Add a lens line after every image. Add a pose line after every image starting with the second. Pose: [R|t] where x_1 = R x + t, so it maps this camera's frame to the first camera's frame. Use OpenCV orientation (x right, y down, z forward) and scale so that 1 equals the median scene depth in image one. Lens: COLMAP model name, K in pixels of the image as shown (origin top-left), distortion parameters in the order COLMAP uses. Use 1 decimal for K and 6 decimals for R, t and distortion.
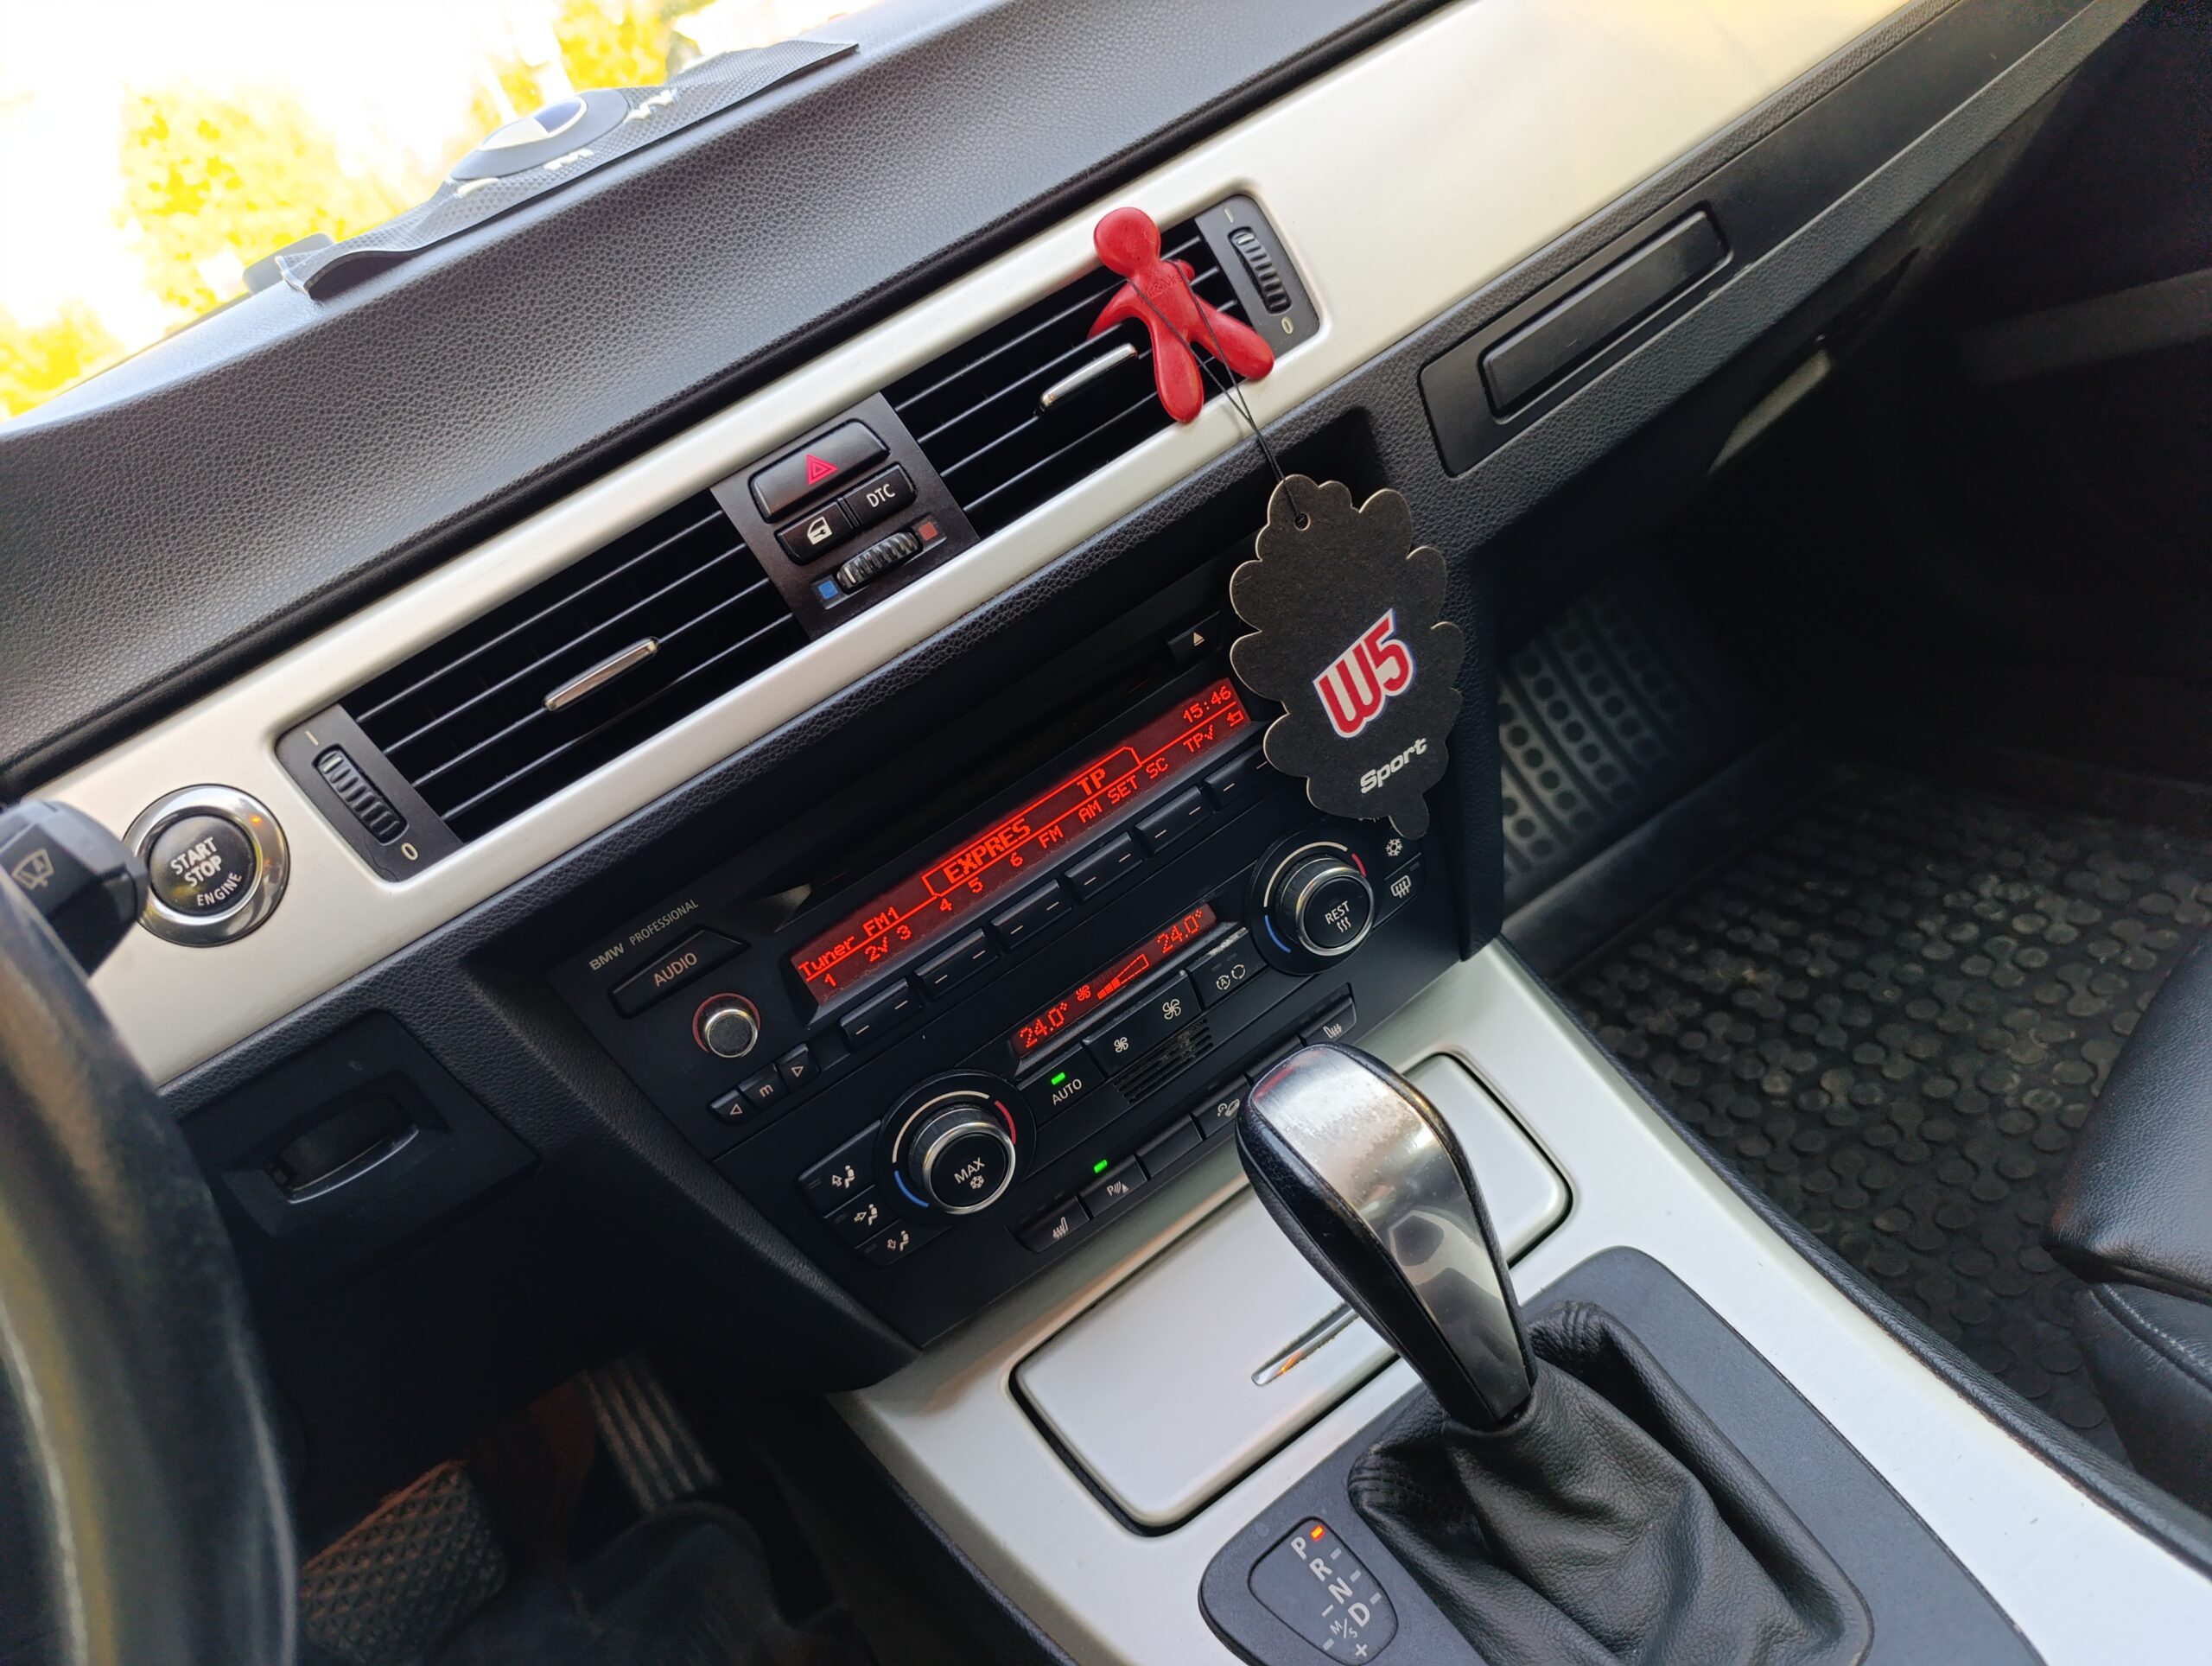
lens RADIAL K [[1471.4, 0, 1106.4], [0, 1471.4, 833.7], [0, 0, 1]] dist [-0.010968, -0.002010]
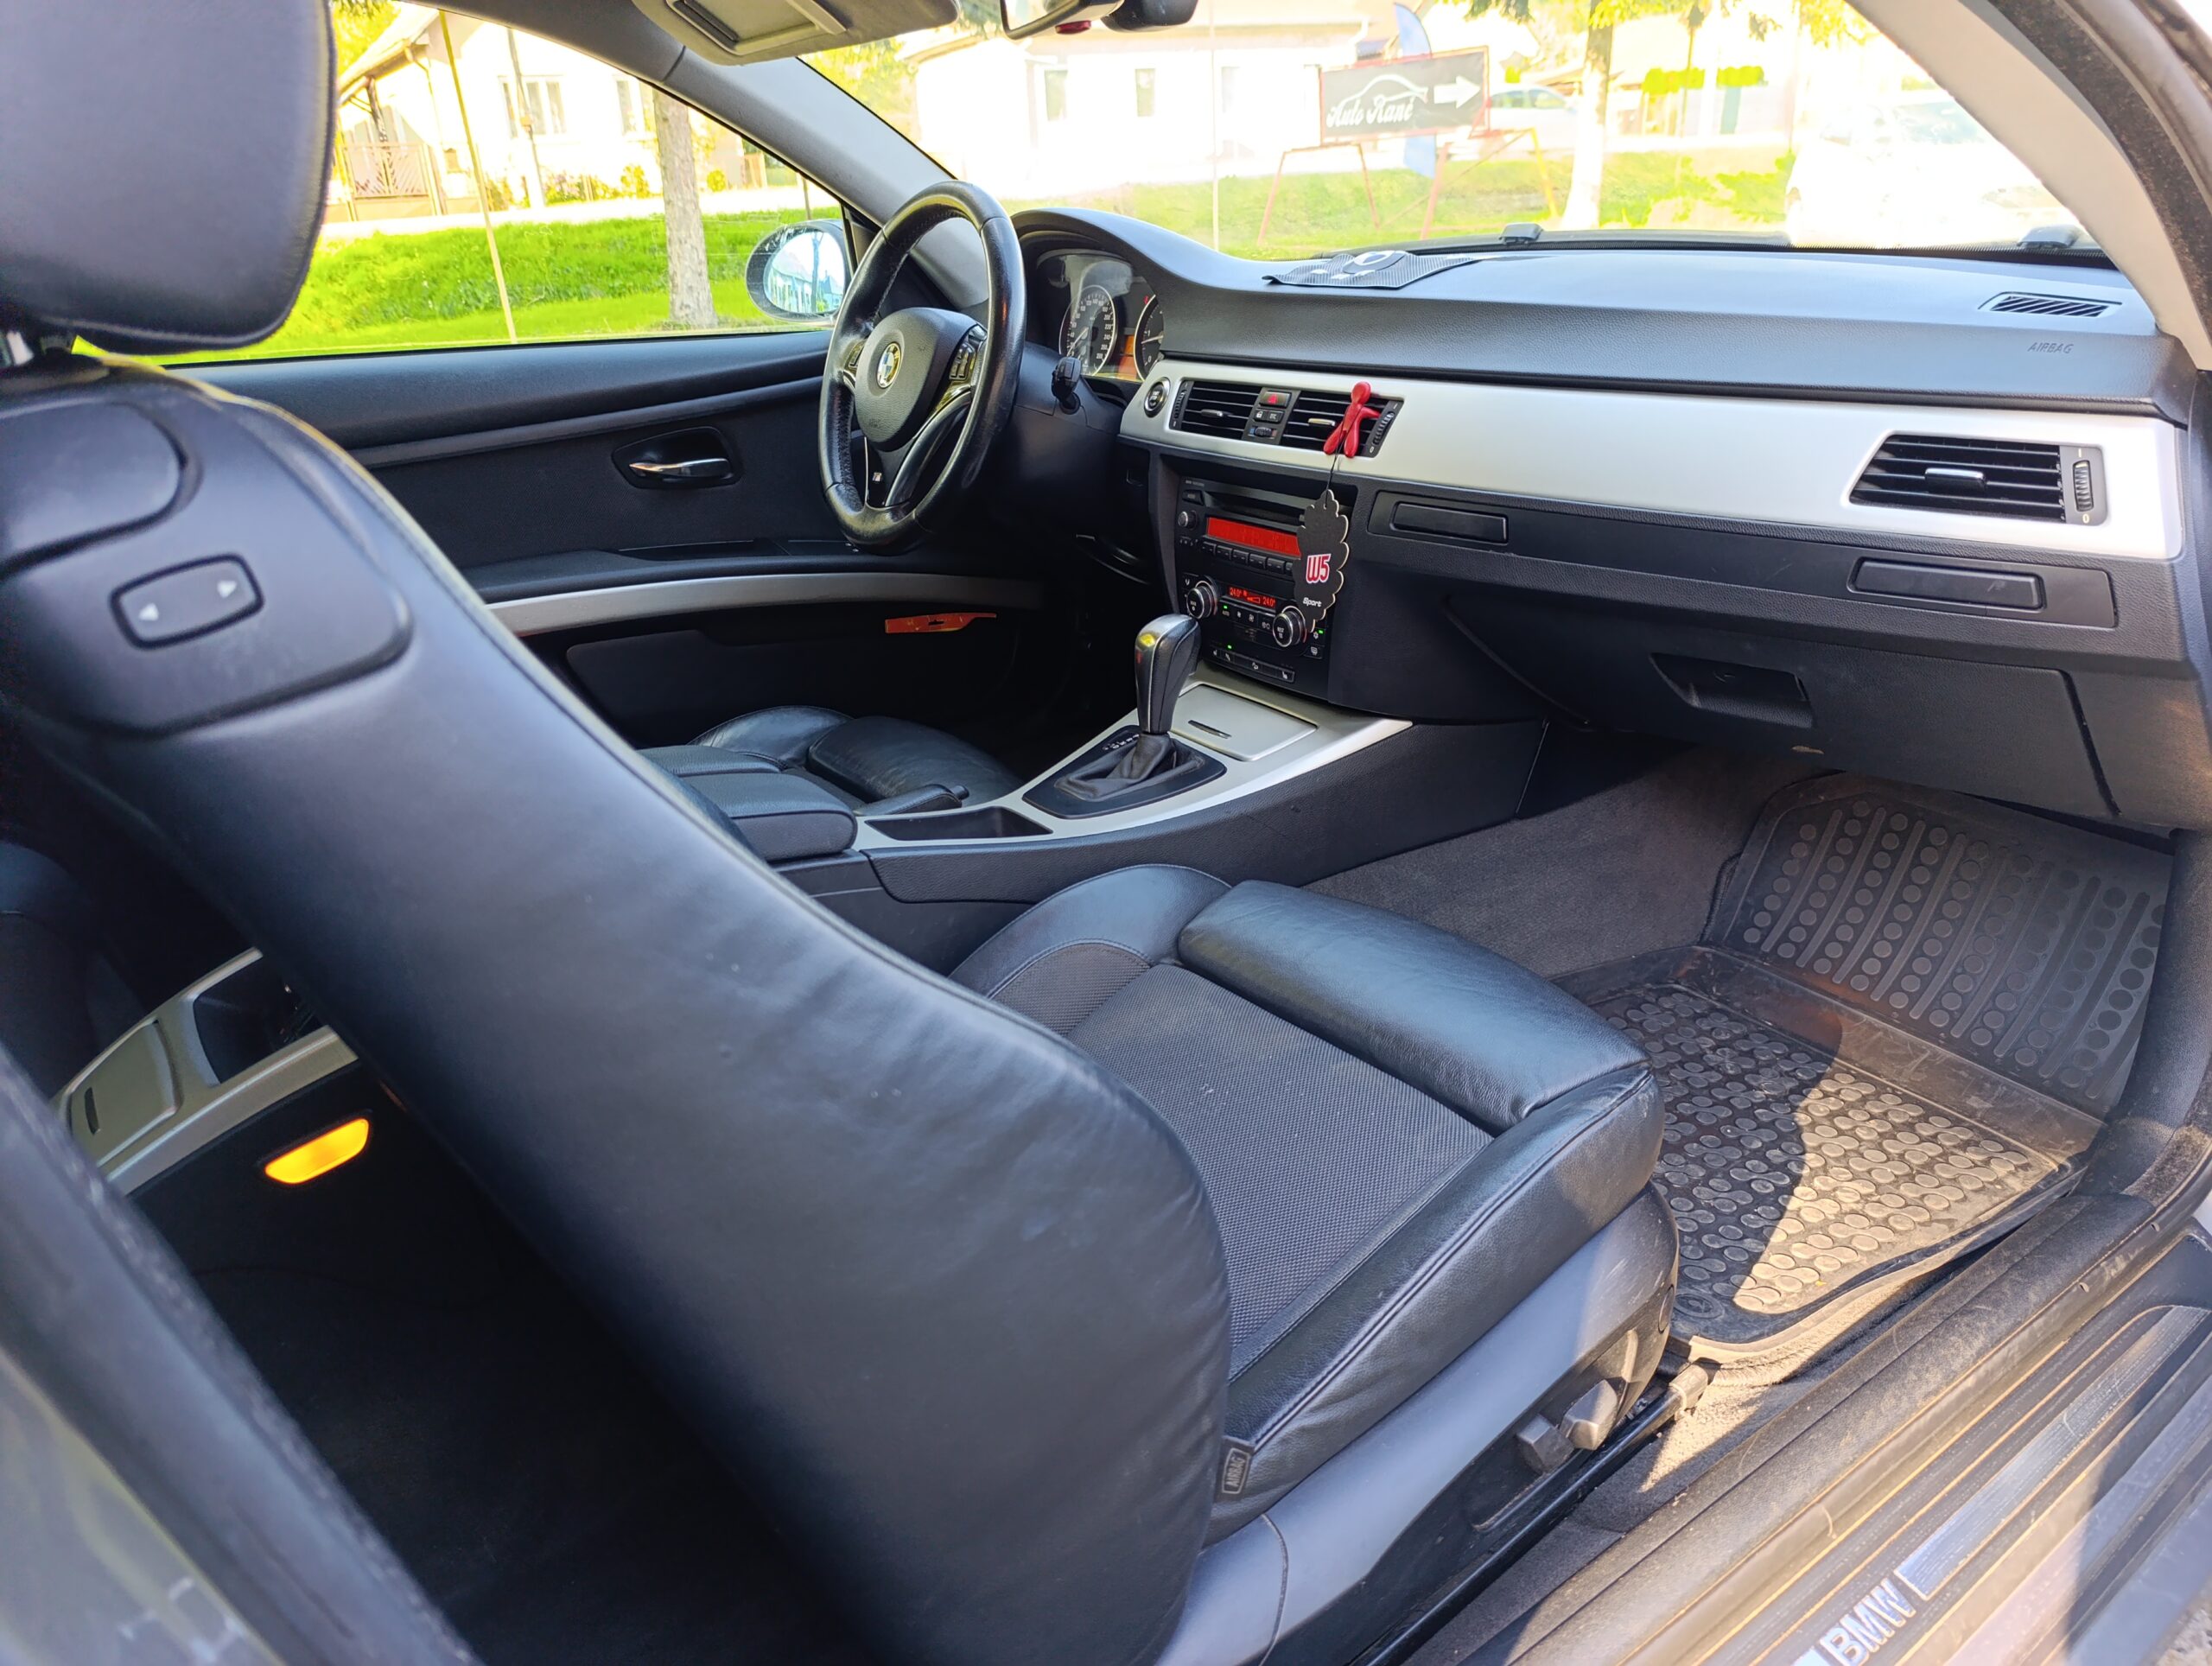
lens RADIAL K [[1471.4, 0, 1106.8], [0, 1471.4, 827.7], [0, 0, 1]] dist [-0.010968, -0.002010]
pose [[0.091149, 0.719633, -0.688346, 2.678875], [-0.477182, 0.638262, 0.604085, -1.425510], [0.874065, 0.273405, 0.401573, -0.367633]]
